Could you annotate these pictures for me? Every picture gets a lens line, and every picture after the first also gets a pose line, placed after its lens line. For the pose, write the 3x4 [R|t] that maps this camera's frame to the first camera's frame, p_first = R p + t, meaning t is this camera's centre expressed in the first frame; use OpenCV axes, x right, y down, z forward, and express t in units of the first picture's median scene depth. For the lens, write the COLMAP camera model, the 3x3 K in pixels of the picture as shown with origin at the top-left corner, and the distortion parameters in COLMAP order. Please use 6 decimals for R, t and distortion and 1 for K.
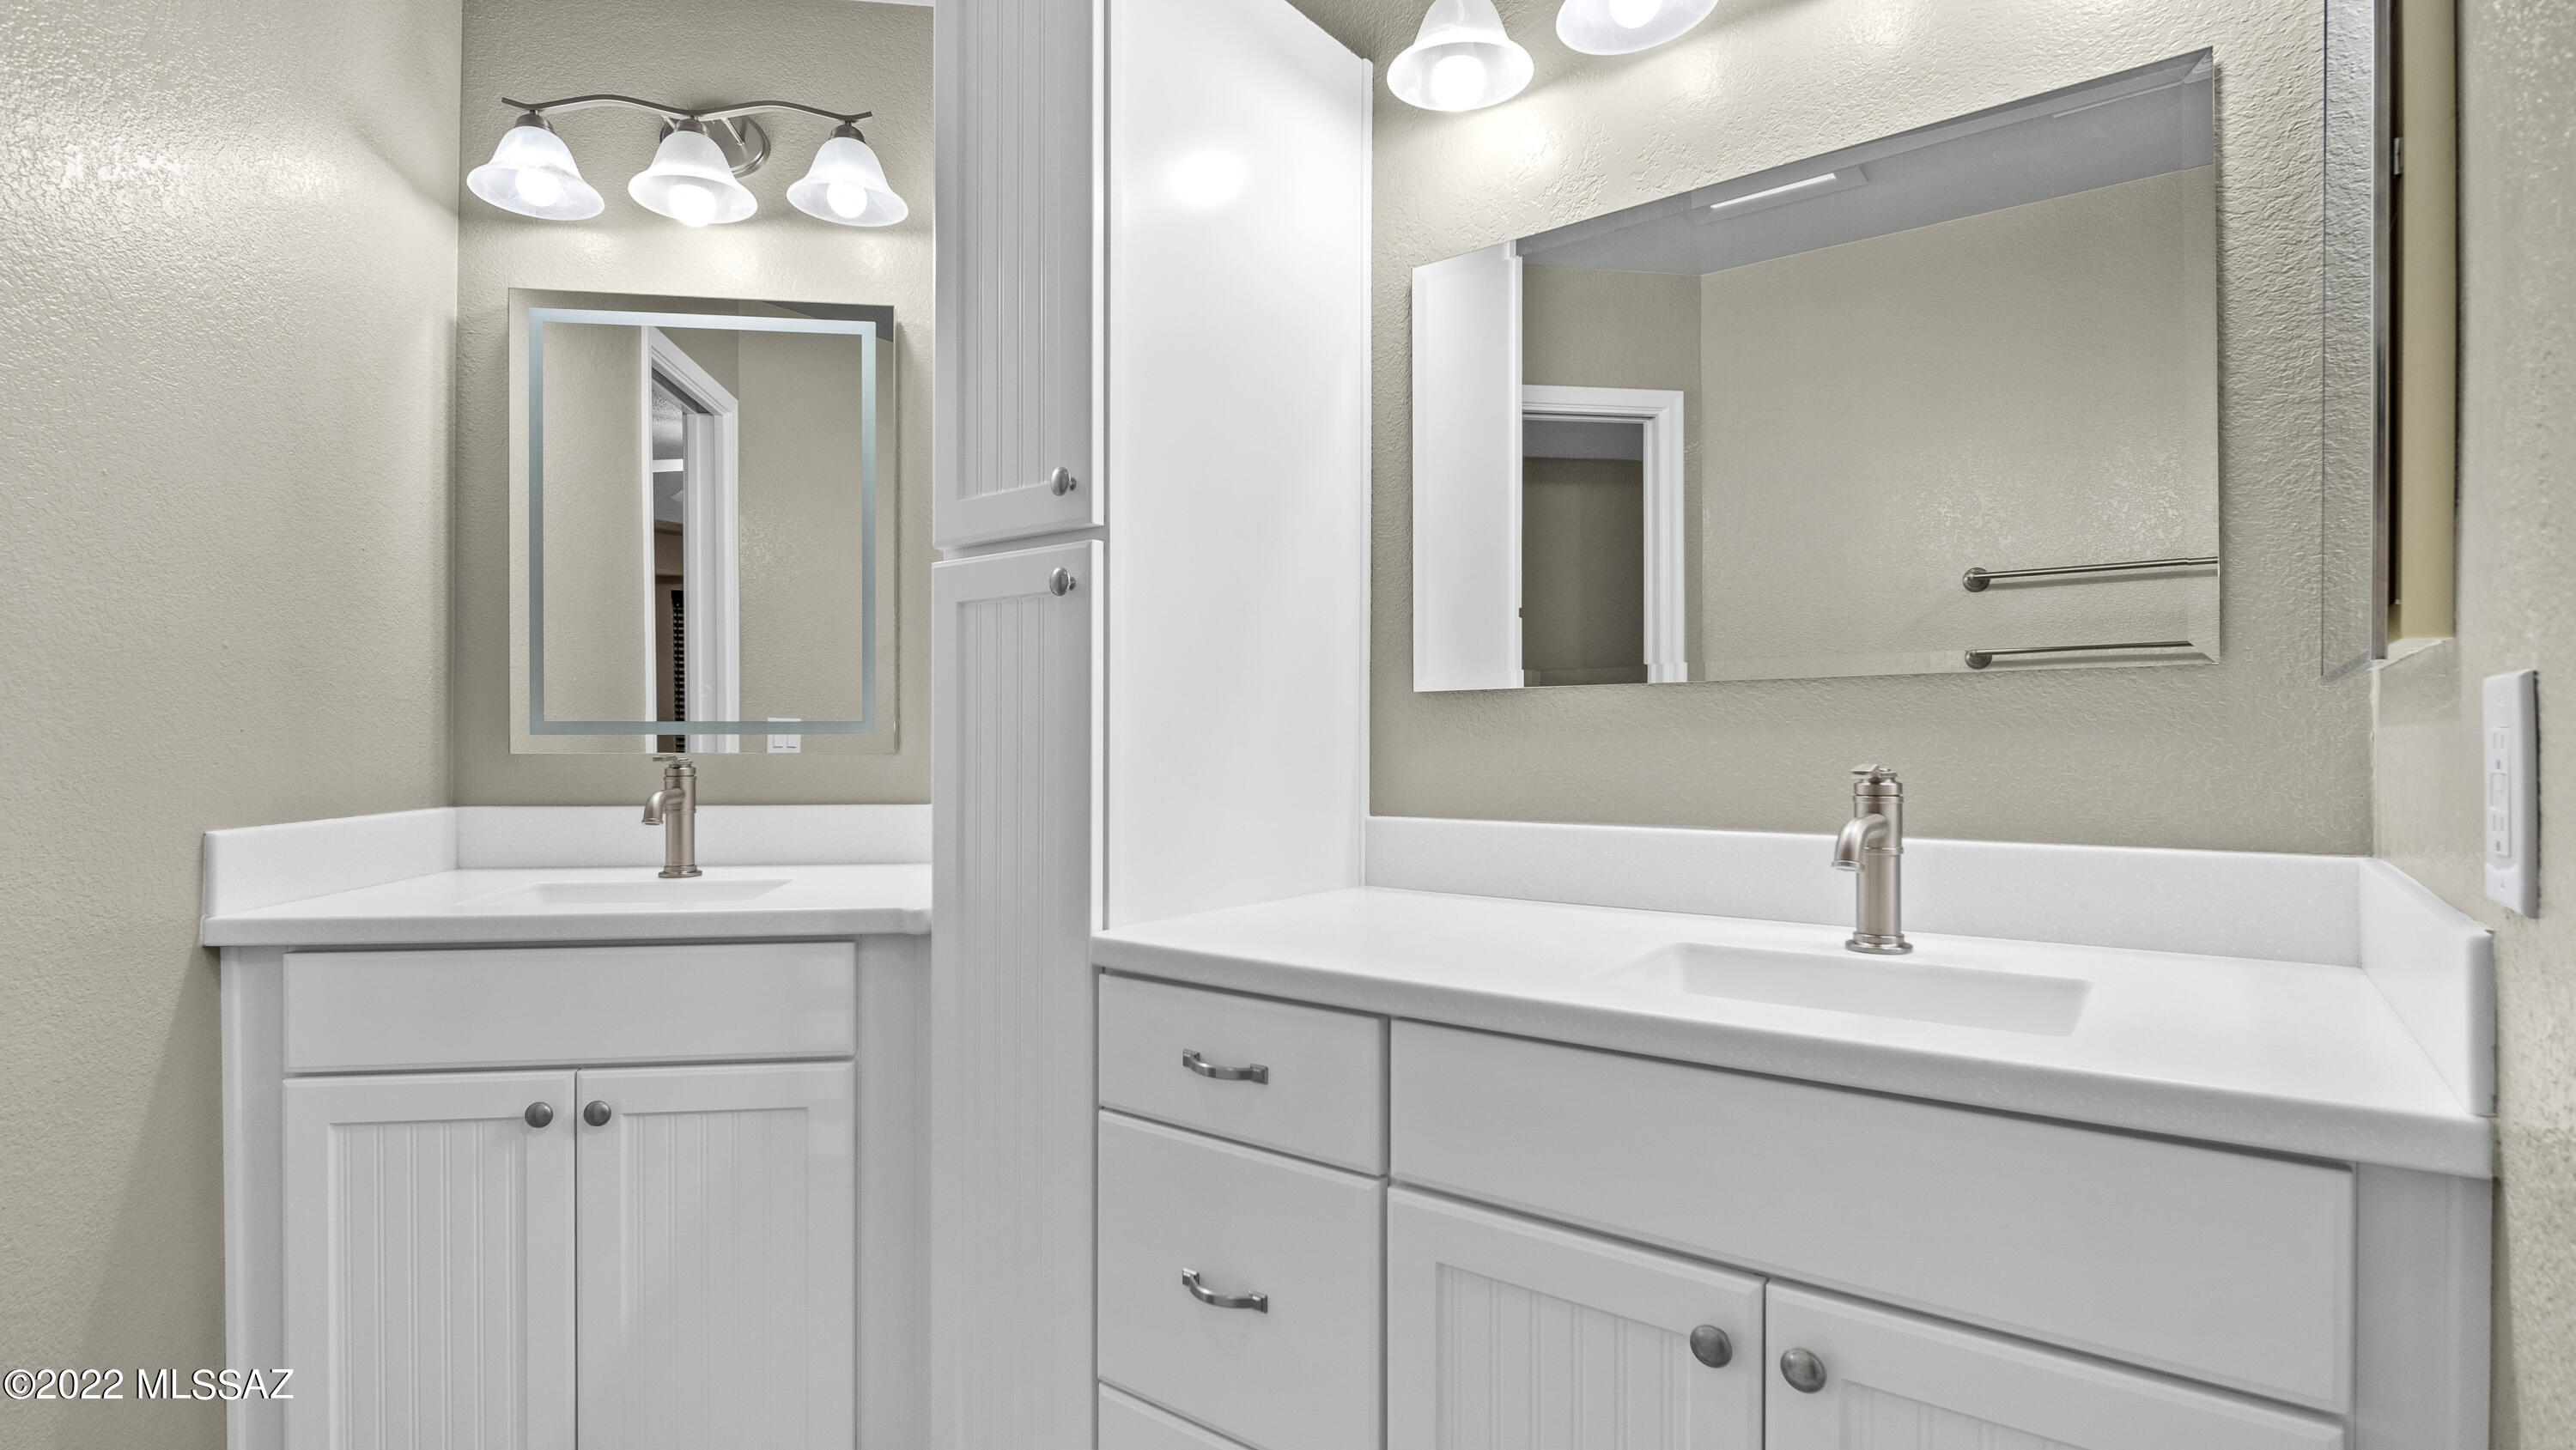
lens RADIAL K [[1185.2, 0, 1278.9], [0, 1185.2, 732.7], [0, 0, 1]] dist [-0.009895, -0.000628]
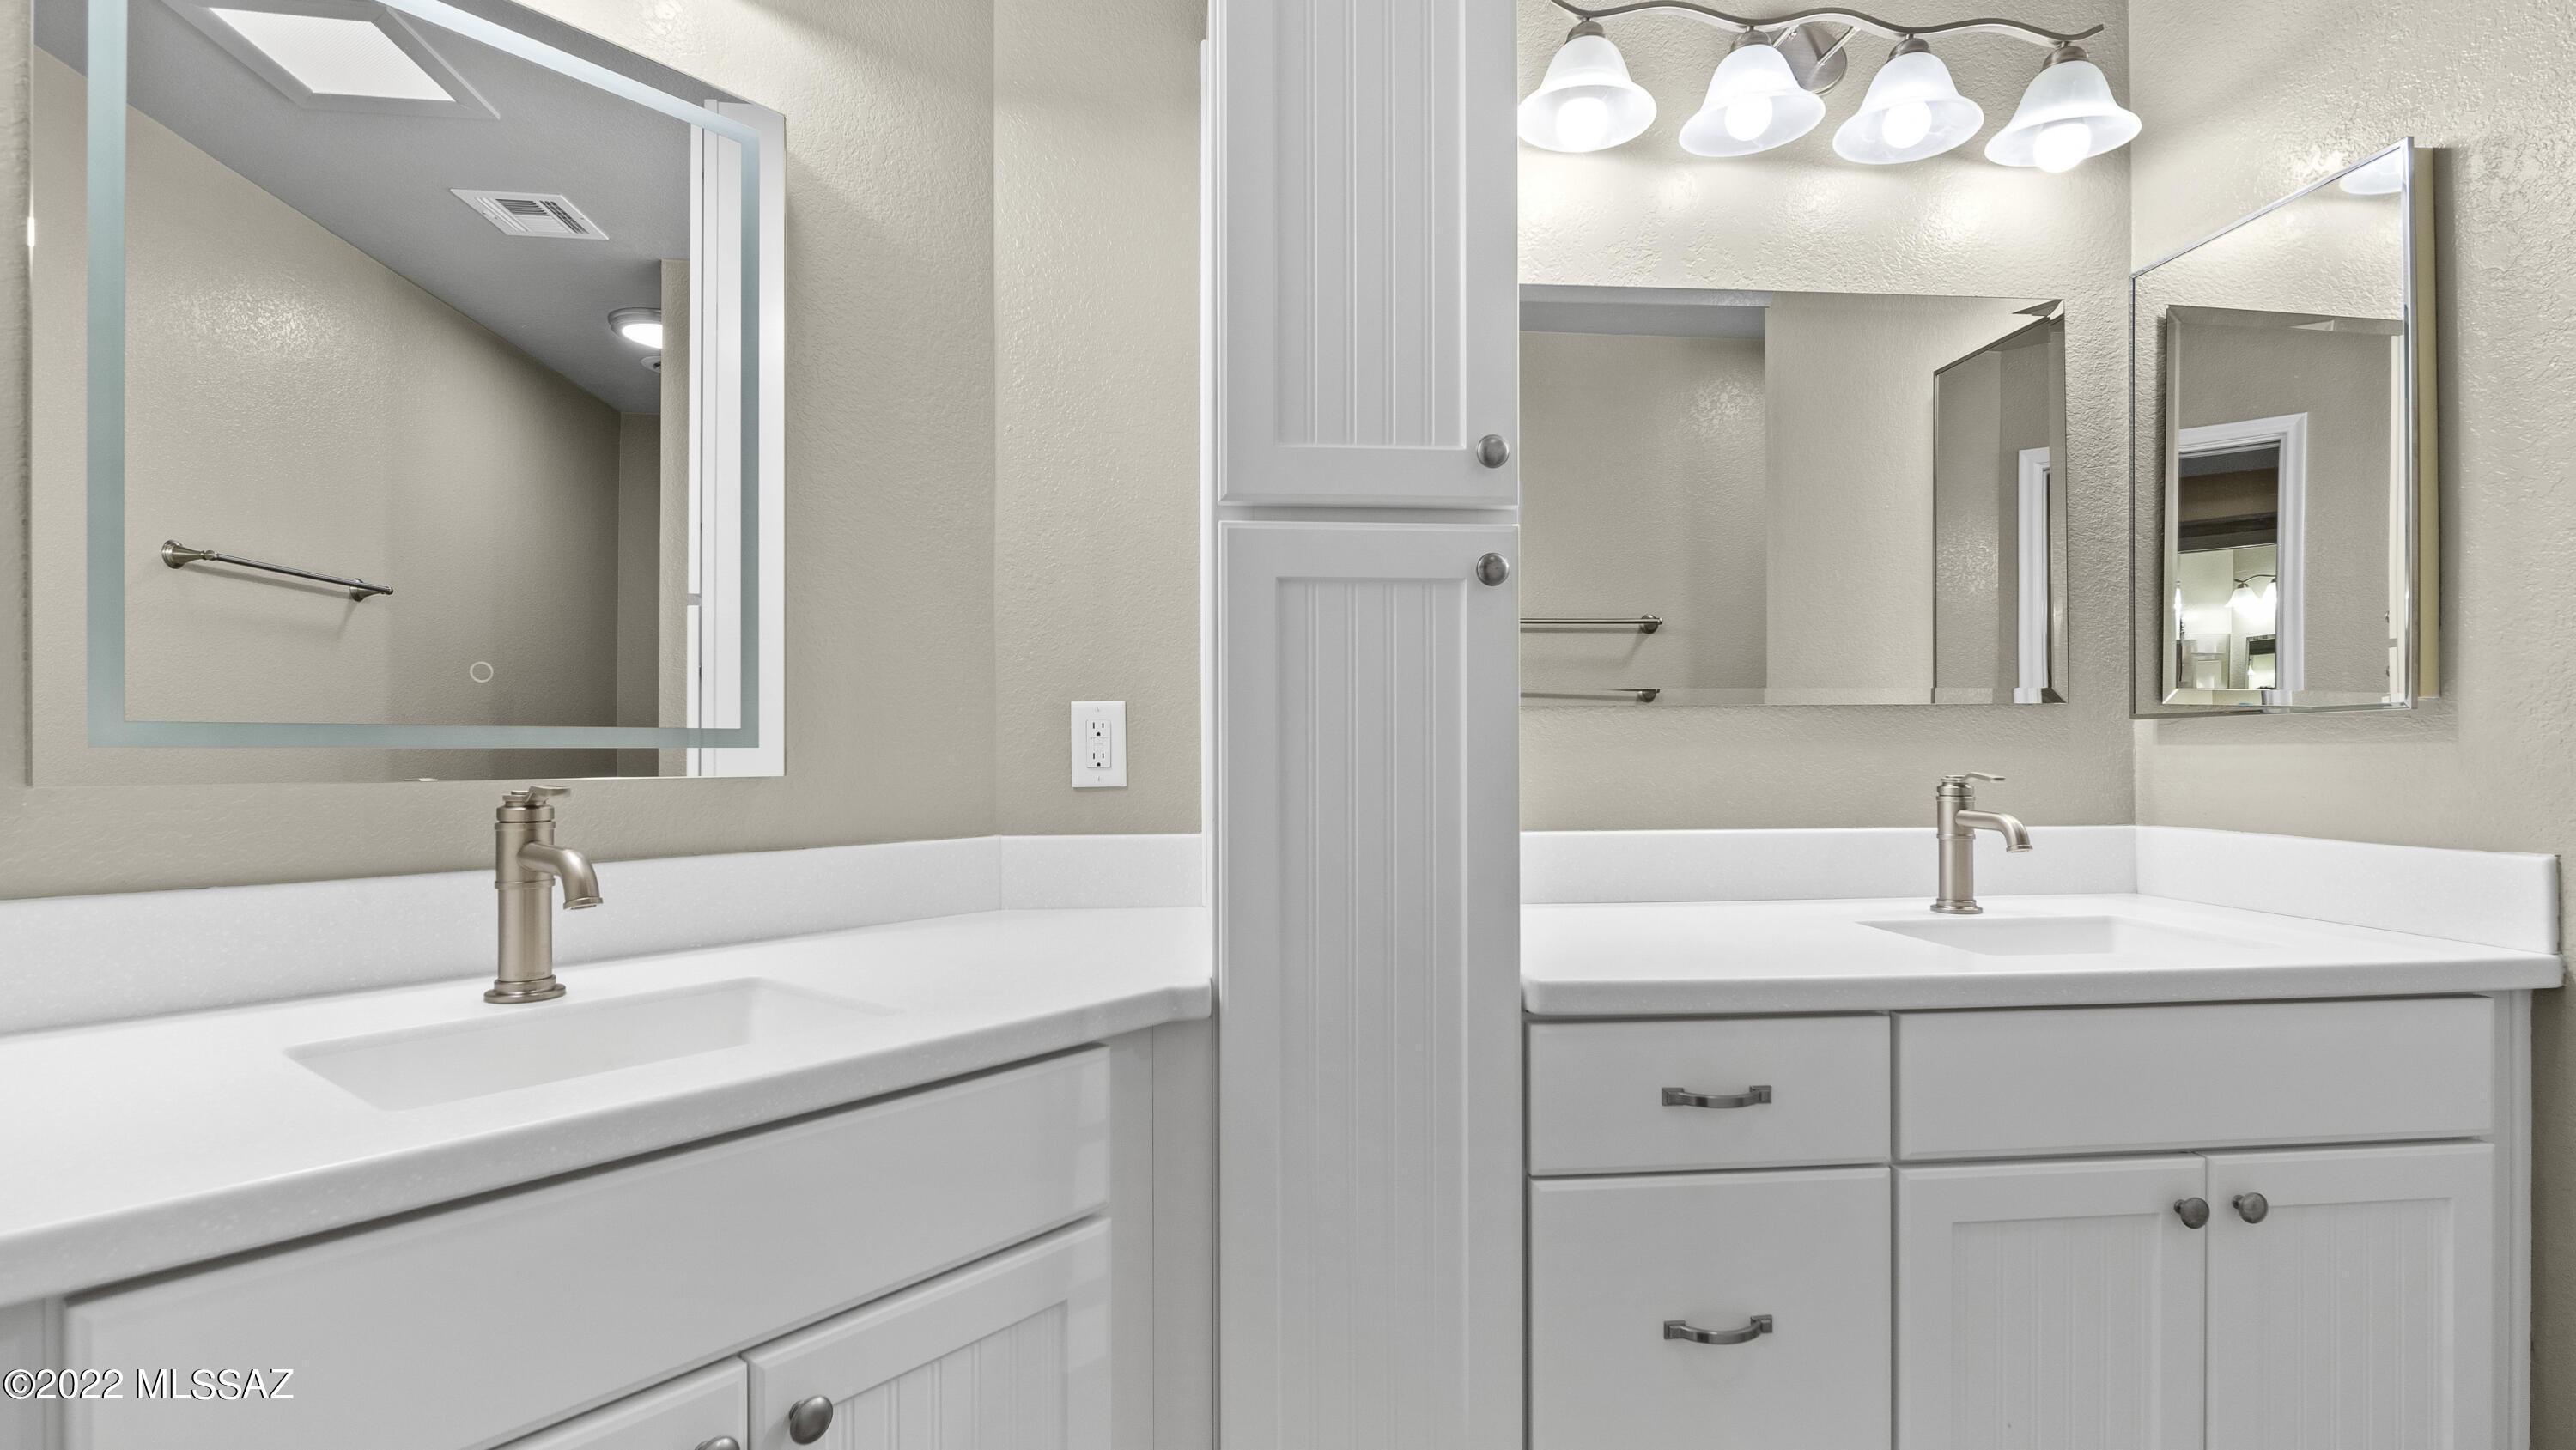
lens RADIAL K [[1185.2, 0, 1280.5], [0, 1185.2, 737.6], [0, 0, 1]] dist [-0.009895, -0.000628]
pose [[0.746537, 0.007072, 0.665306, -0.932423], [-0.003056, 0.999969, -0.007199, -0.000574], [-0.665337, 0.003341, 0.746536, 0.506585]]
